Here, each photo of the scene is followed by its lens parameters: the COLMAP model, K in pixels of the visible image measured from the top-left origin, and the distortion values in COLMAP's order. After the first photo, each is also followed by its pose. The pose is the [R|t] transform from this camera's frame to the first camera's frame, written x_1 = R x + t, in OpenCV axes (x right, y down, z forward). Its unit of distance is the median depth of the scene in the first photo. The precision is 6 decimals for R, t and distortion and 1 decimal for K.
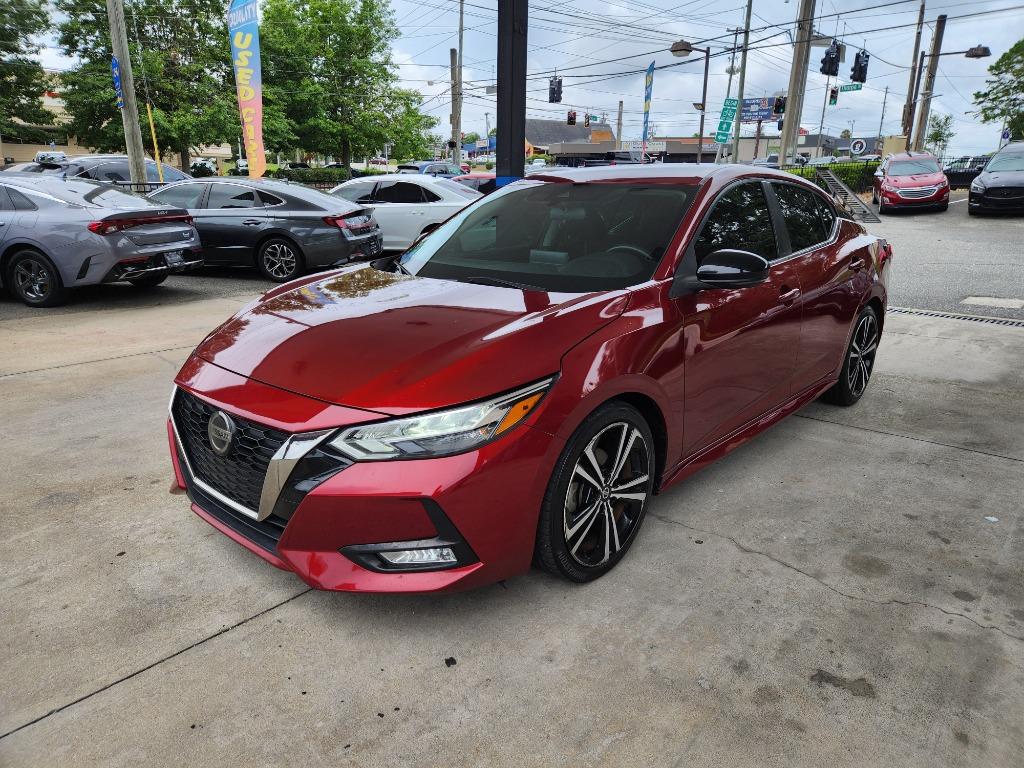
lens RADIAL K [[677.1, 0, 518.0], [0, 677.1, 377.2], [0, 0, 1]] dist [0.066829, -0.052519]
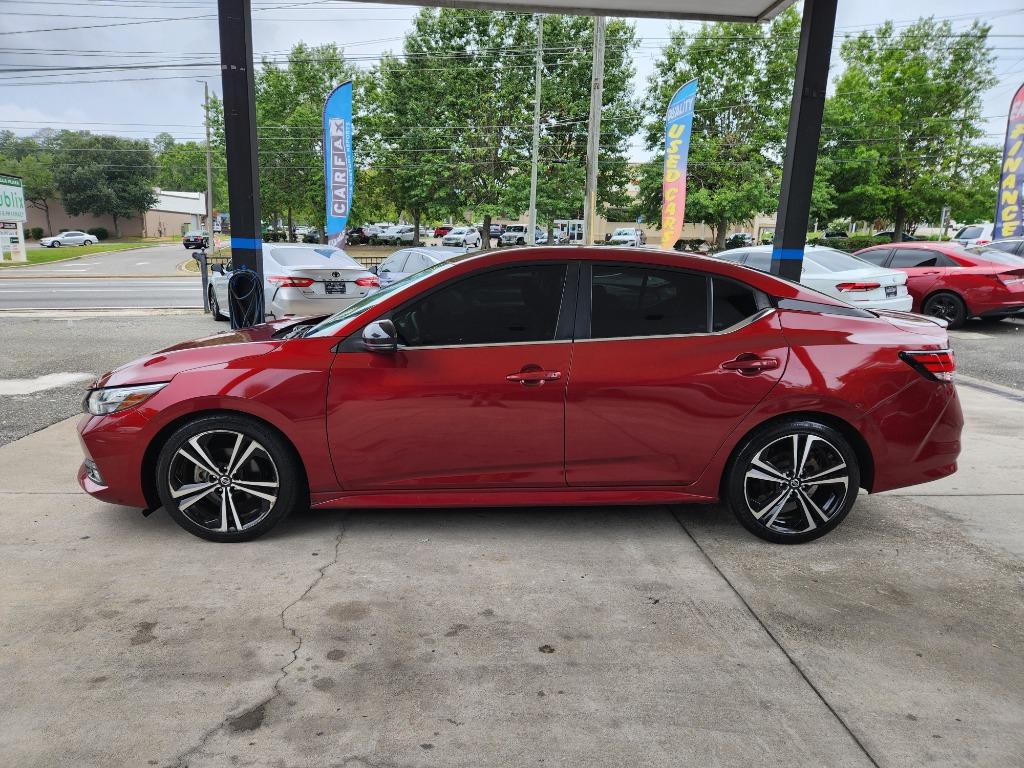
lens RADIAL K [[677.1, 0, 507.7], [0, 677.1, 390.3], [0, 0, 1]] dist [0.066829, -0.052519]
pose [[0.700407, 0.151305, -0.697522, 0.909915], [-0.203806, 0.978981, 0.007710, -0.085064], [0.684028, 0.136759, 0.716522, 0.228063]]
